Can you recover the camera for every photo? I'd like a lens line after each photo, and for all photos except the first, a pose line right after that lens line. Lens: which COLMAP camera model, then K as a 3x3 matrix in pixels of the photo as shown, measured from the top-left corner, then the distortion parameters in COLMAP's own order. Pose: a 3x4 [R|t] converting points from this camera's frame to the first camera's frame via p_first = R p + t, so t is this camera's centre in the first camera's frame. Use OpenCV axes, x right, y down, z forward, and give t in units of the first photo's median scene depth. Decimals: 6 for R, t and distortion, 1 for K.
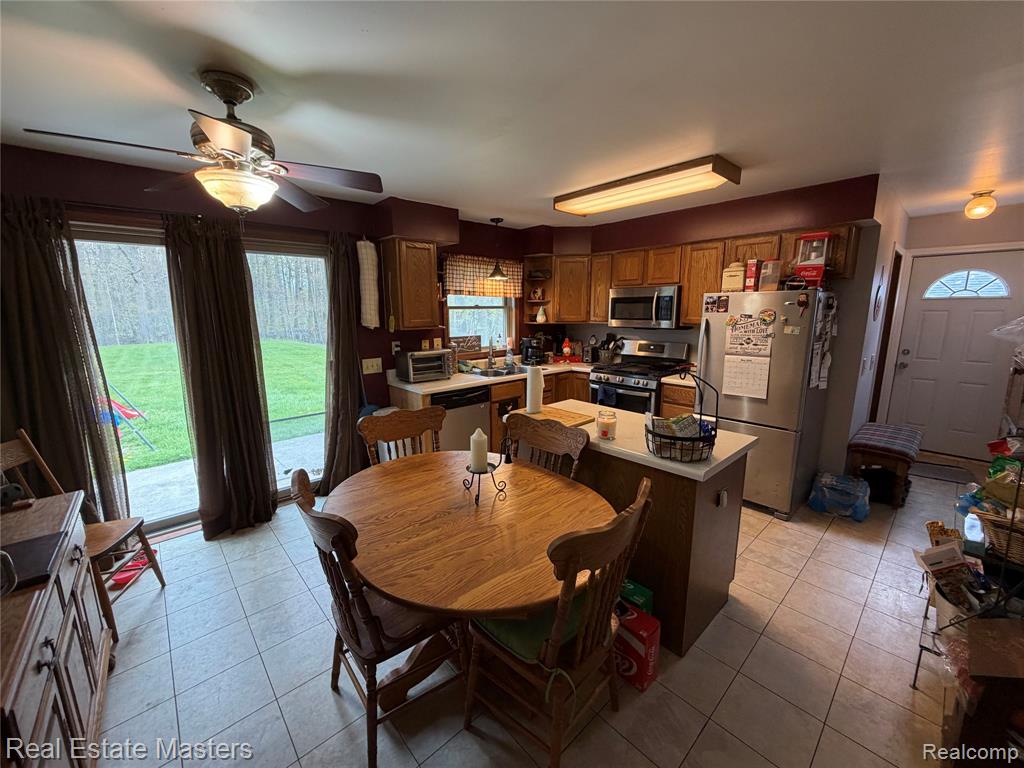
lens RADIAL K [[405.7, 0, 509.9], [0, 405.7, 381.2], [0, 0, 1]] dist [0.000361, -0.000401]
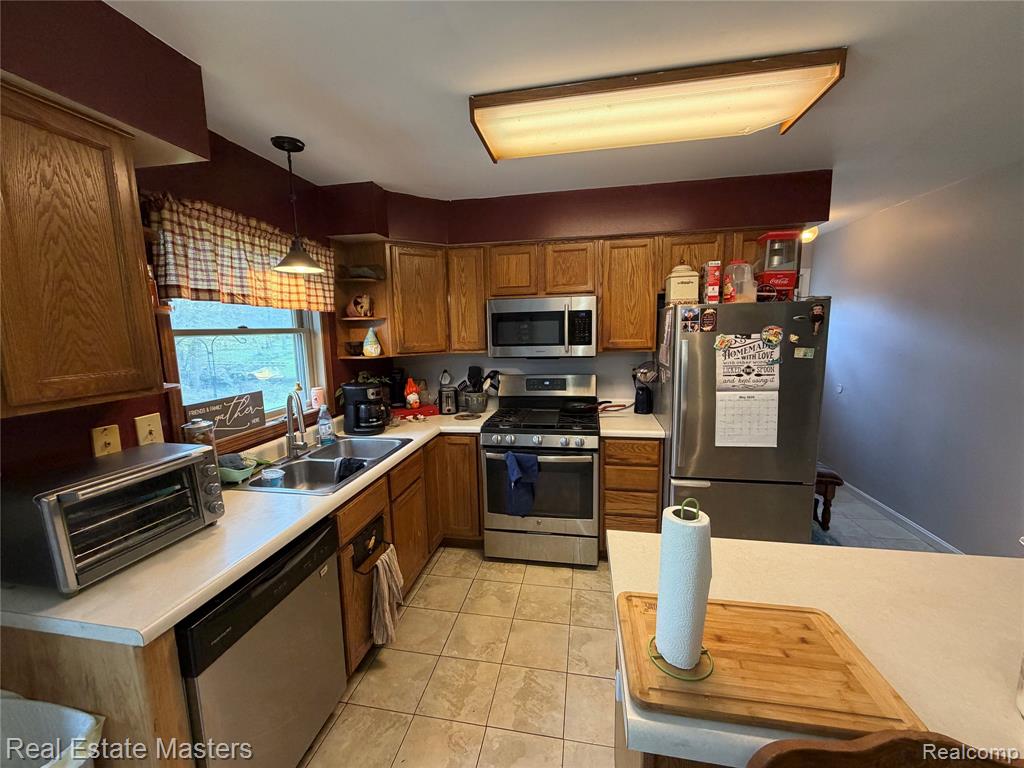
lens RADIAL K [[405.7, 0, 509.9], [0, 405.7, 381.2], [0, 0, 1]] dist [0.000361, -0.000401]
pose [[0.795857, -0.089913, 0.598772, -0.130957], [0.122917, 0.992313, -0.014366, -0.088323], [-0.592878, 0.085032, 0.800791, 0.491396]]
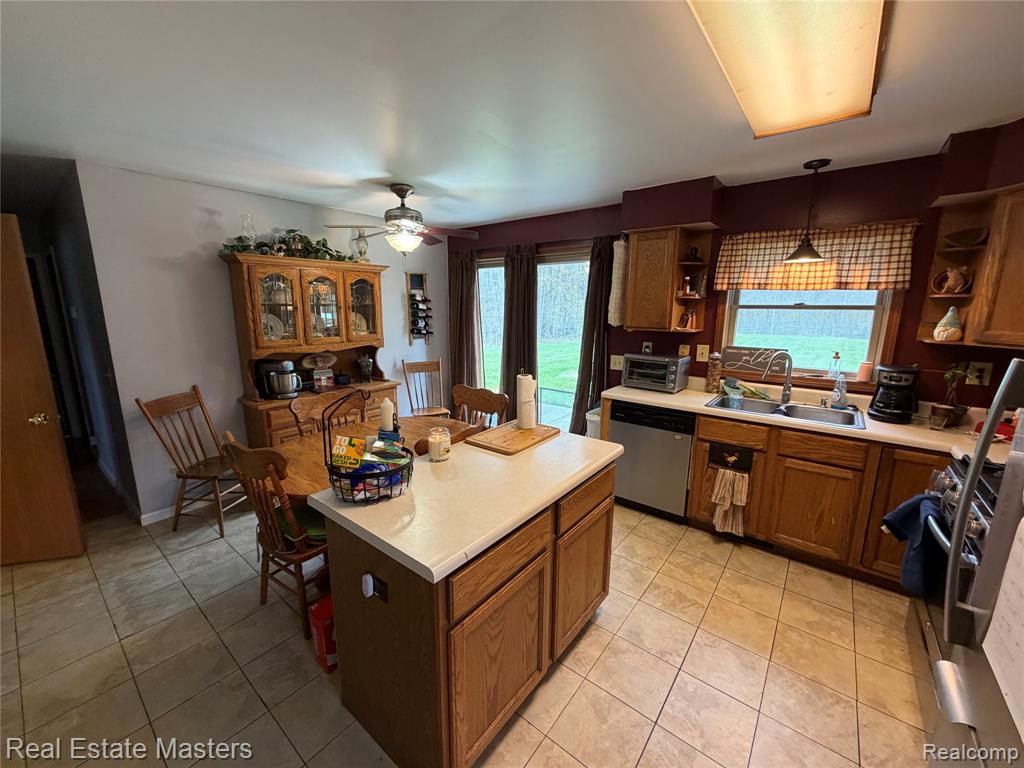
lens RADIAL K [[405.7, 0, 509.9], [0, 405.7, 381.2], [0, 0, 1]] dist [0.000361, -0.000401]
pose [[0.158750, 0.195343, -0.967802, 0.534381], [-0.181035, 0.969372, 0.165964, -0.097943], [0.970580, 0.148859, 0.189251, 0.479439]]
